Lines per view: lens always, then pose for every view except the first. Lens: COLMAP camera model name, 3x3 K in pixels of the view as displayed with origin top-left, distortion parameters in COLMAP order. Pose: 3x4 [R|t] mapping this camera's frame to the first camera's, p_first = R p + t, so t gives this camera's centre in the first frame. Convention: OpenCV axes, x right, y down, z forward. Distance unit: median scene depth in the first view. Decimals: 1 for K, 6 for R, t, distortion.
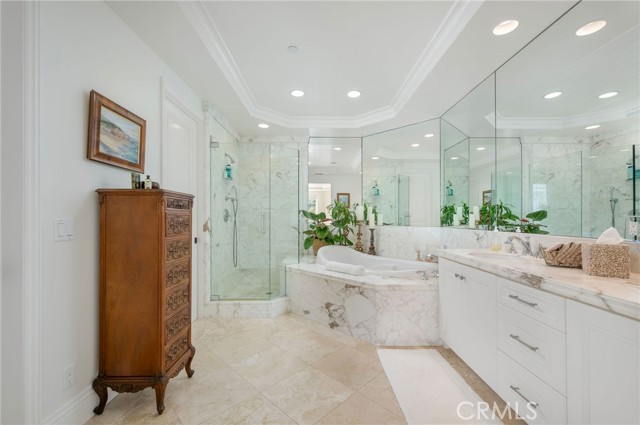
lens RADIAL K [[274.0, 0, 321.8], [0, 274.0, 214.1], [0, 0, 1]] dist [0.001226, 0.000006]
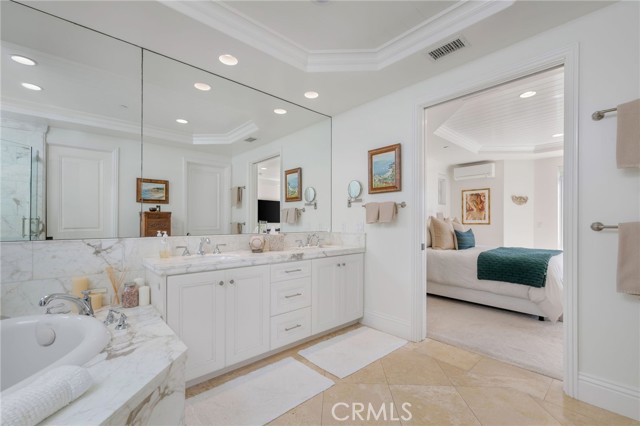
lens RADIAL K [[274.0, 0, 313.0], [0, 274.0, 226.6], [0, 0, 1]] dist [0.001226, 0.000006]
pose [[-0.659018, -0.007414, 0.752091, -0.207815], [-0.007704, 0.999965, 0.003108, 0.013113], [-0.752088, -0.003746, -0.659052, 0.692676]]
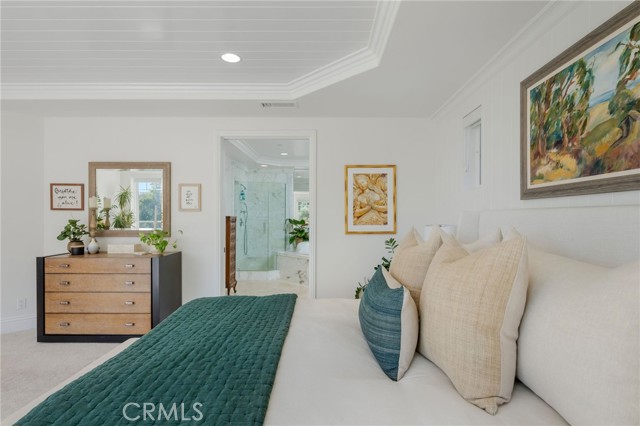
lens RADIAL K [[331.4, 0, 319.6], [0, 331.4, 214.6], [0, 0, 1]] dist [-0.000074, 0.000001]
pose [[0.999614, 0.004774, -0.027360, 0.151790], [-0.004613, 0.999972, 0.005939, -0.049459], [0.027387, -0.005811, 0.999608, -0.854437]]
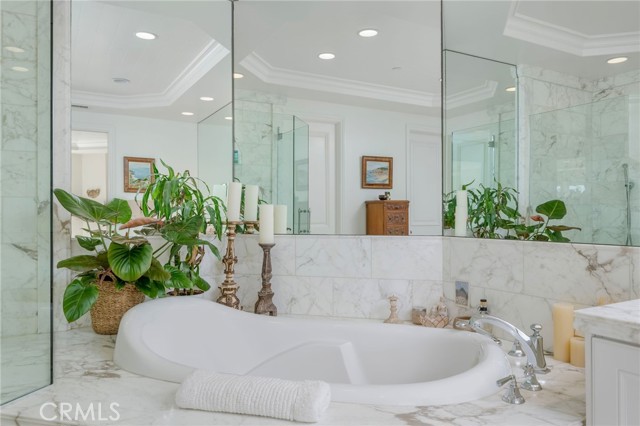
lens RADIAL K [[484.6, 0, 325.7], [0, 484.6, 193.1], [0, 0, 1]] dist [0.011189, 0.004839]
pose [[0.872246, 0.017951, 0.488738, -0.072477], [-0.003149, 0.999512, -0.031092, 0.004350], [-0.489057, 0.025581, 0.871876, 0.378937]]
